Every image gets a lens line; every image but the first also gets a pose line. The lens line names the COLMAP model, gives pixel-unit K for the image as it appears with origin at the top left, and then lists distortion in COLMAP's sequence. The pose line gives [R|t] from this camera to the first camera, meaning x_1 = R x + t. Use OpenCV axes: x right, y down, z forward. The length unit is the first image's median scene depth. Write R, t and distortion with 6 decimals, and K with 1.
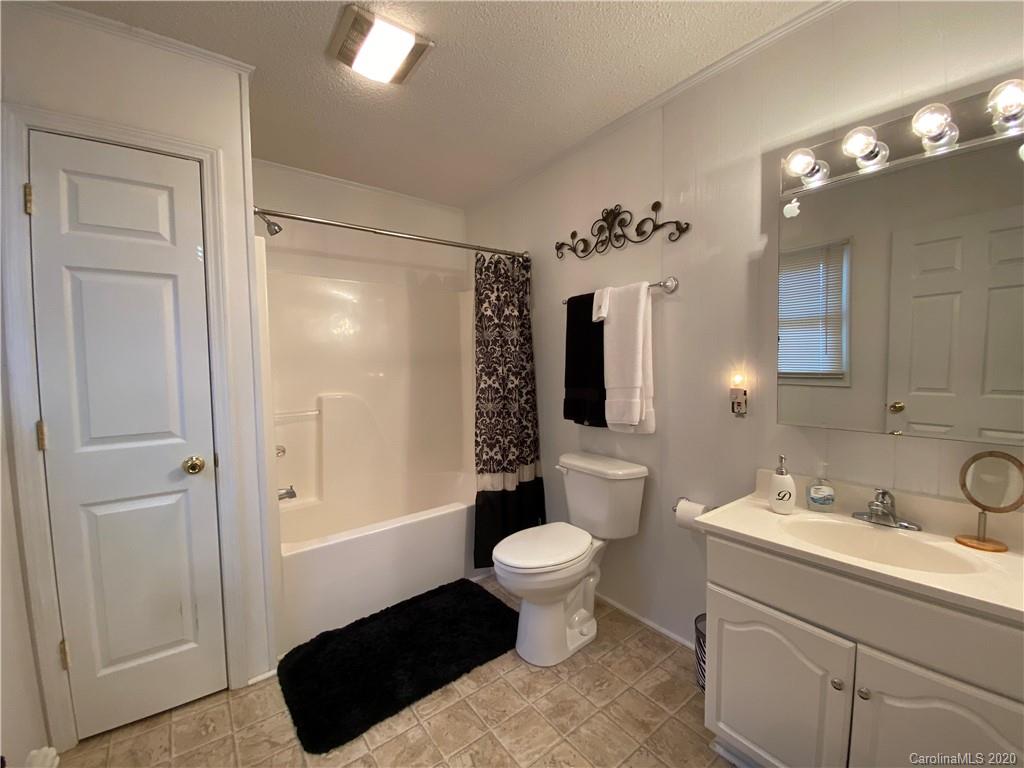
lens RADIAL K [[415.1, 0, 511.6], [0, 415.1, 383.5], [0, 0, 1]] dist [-0.001635, -0.000276]
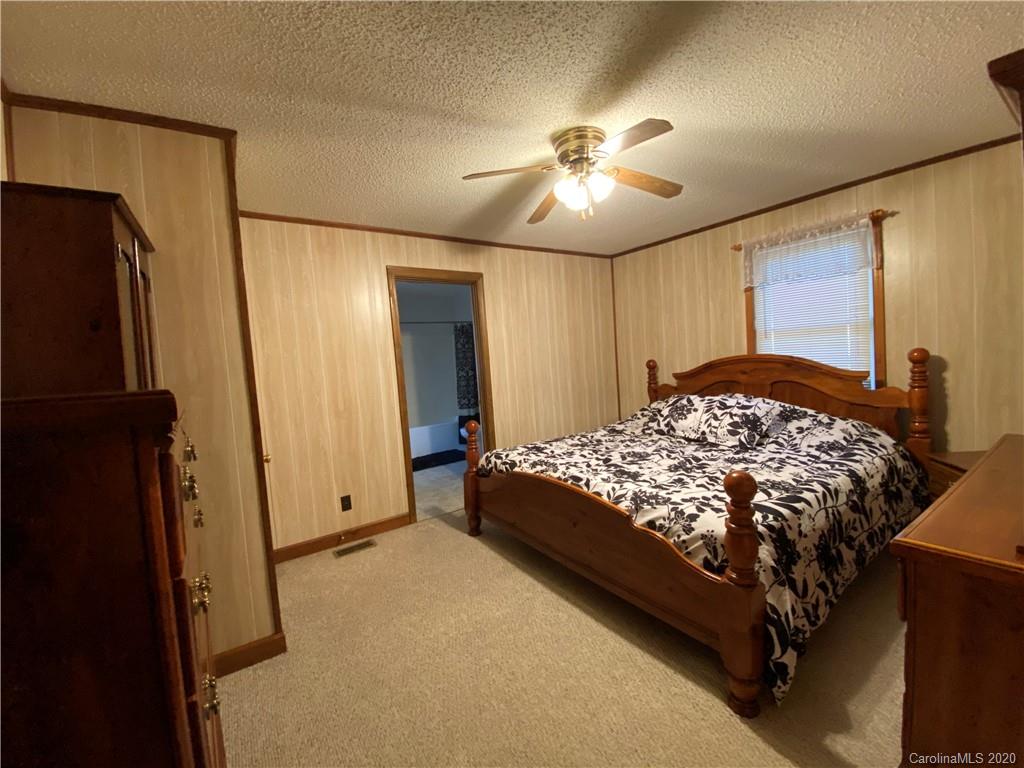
lens RADIAL K [[415.1, 0, 511.2], [0, 415.1, 381.3], [0, 0, 1]] dist [-0.001635, -0.000276]
pose [[0.995234, -0.050216, -0.083587, 0.465615], [0.049967, 0.998738, -0.005076, 0.072968], [0.083737, 0.000876, 0.996488, -1.548225]]
